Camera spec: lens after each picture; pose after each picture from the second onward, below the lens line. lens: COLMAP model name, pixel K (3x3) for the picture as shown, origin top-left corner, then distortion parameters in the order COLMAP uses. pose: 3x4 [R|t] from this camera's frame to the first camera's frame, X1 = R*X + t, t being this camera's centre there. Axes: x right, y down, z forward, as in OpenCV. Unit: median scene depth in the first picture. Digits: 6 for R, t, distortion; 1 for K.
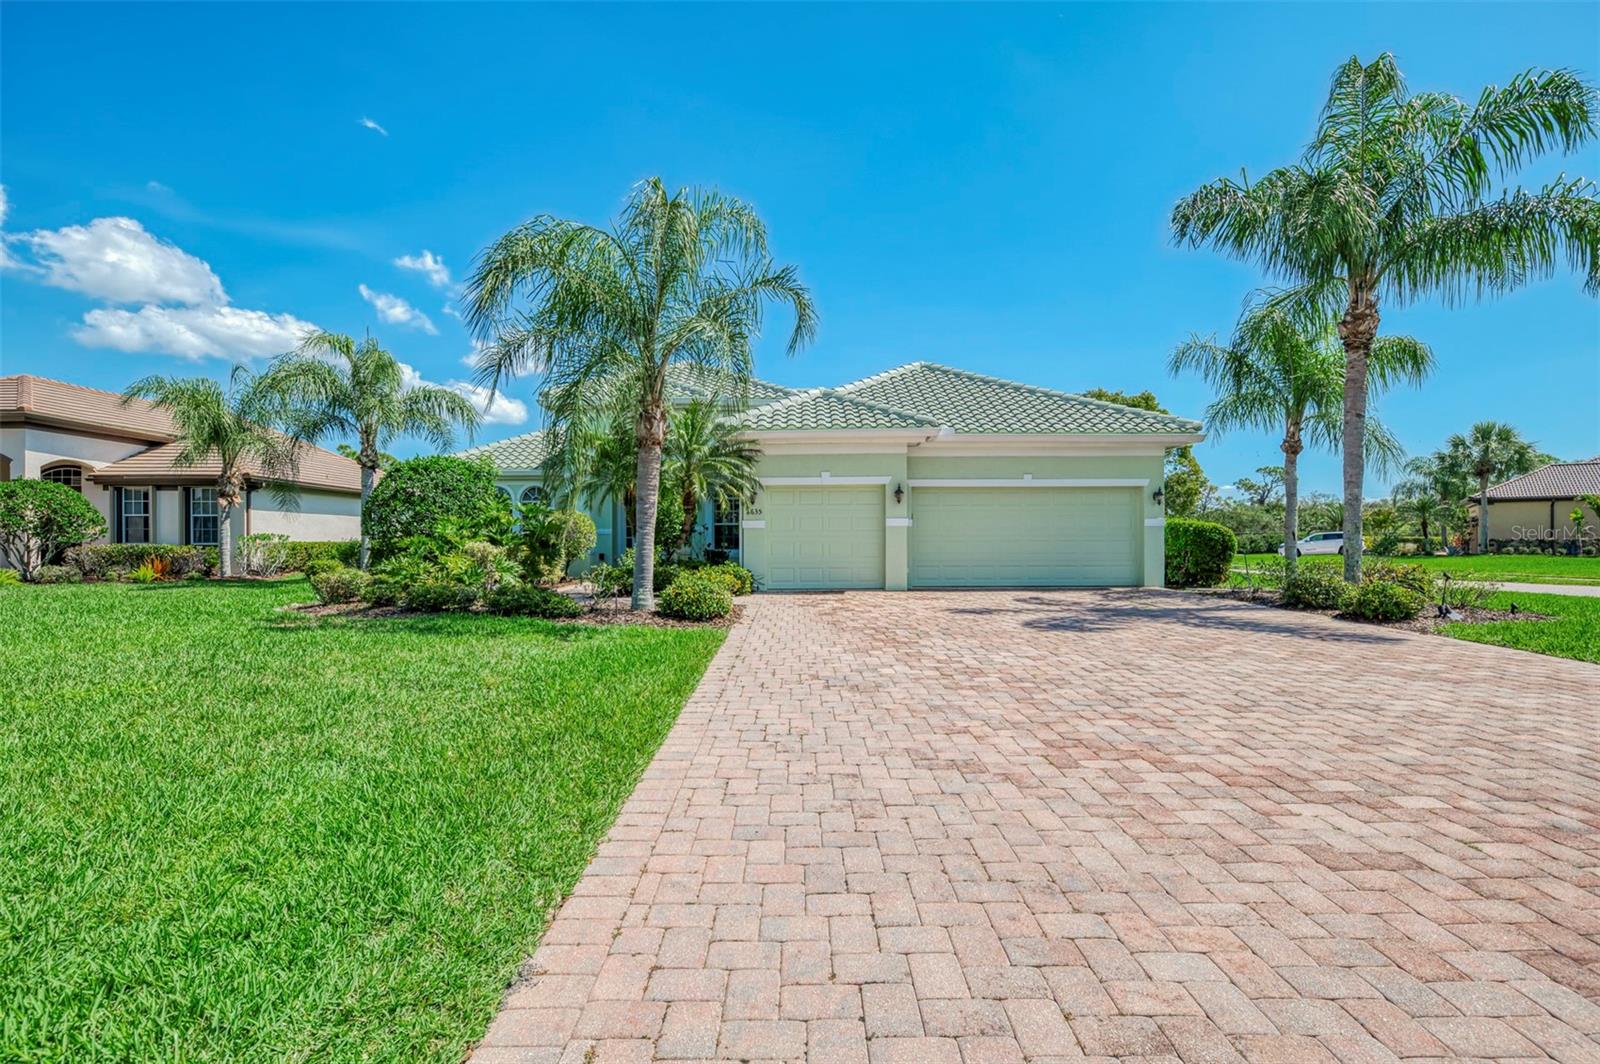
lens RADIAL K [[707.7, 0, 800.0], [0, 707.7, 532.0], [0, 0, 1]] dist [0.001789, 0.000237]
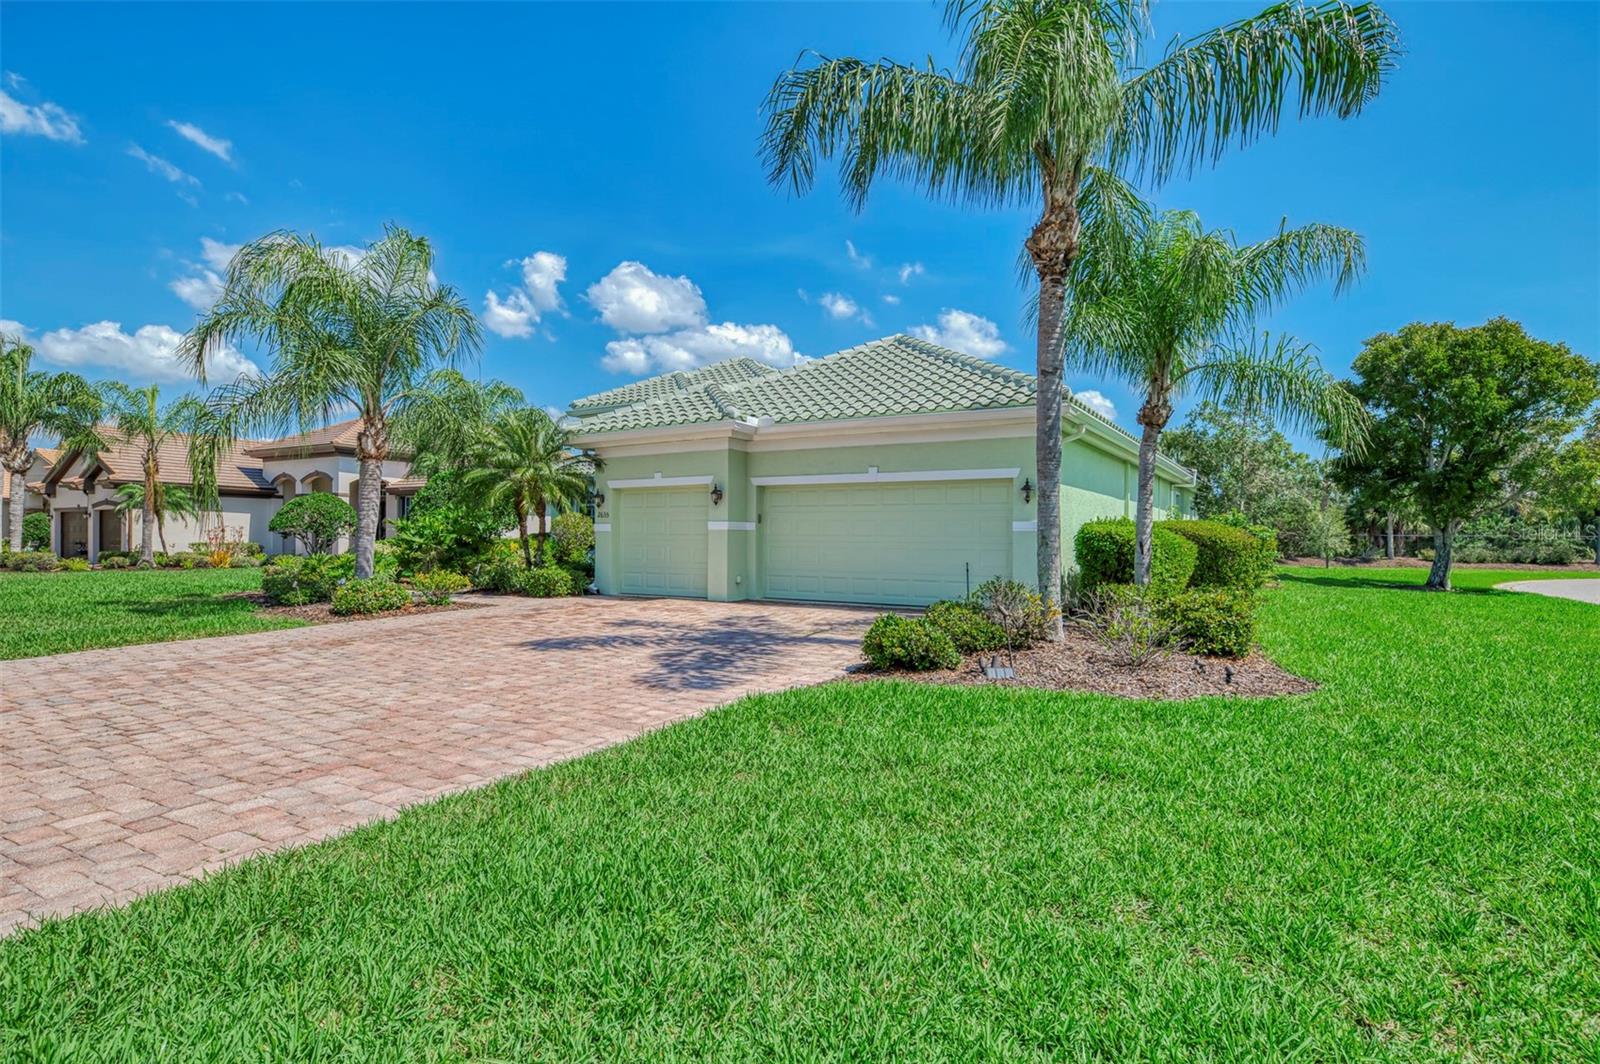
lens RADIAL K [[812.6, 0, 800.0], [0, 812.6, 532.0], [0, 0, 1]] dist [-0.000508, -0.000010]
pose [[0.844677, 0.006696, -0.535235, 0.754036], [-0.004535, 0.999975, 0.005354, -0.010798], [0.535257, -0.002095, 0.844686, 0.160277]]
